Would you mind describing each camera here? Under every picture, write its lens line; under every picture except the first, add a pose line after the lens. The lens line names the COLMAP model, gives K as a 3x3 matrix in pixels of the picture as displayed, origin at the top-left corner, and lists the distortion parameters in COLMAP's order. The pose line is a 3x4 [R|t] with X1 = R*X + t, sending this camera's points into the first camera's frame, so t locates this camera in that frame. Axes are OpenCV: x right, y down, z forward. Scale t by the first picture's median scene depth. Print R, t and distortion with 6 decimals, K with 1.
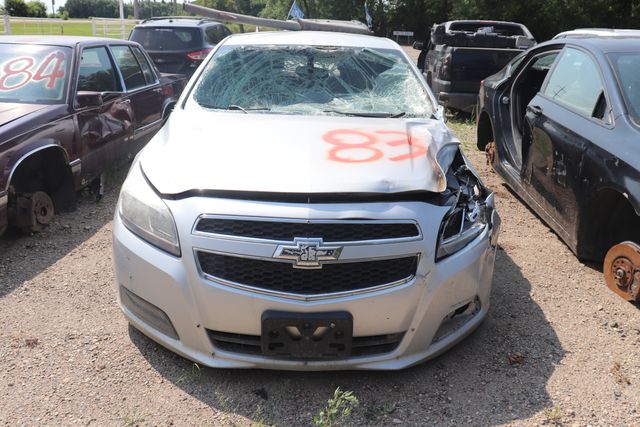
lens RADIAL K [[594.6, 0, 320.0], [0, 594.6, 213.5], [0, 0, 1]] dist [-0.100695, 0.001336]
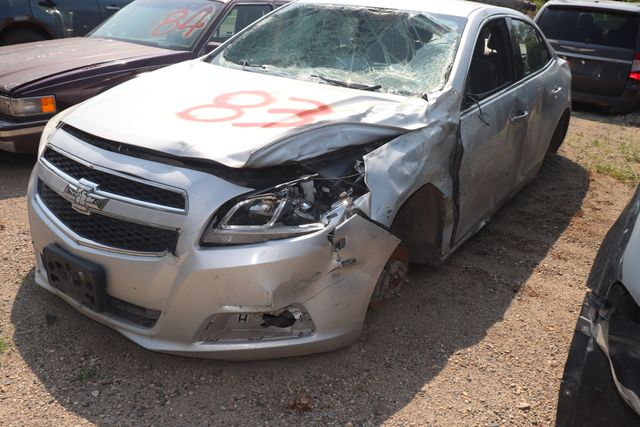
lens RADIAL K [[594.6, 0, 320.0], [0, 594.6, 213.5], [0, 0, 1]] dist [-0.100695, 0.001336]
pose [[0.787252, 0.233936, -0.570533, 0.797897], [-0.220282, 0.970883, 0.094135, -0.079787], [0.575943, 0.051570, 0.815862, 0.403645]]
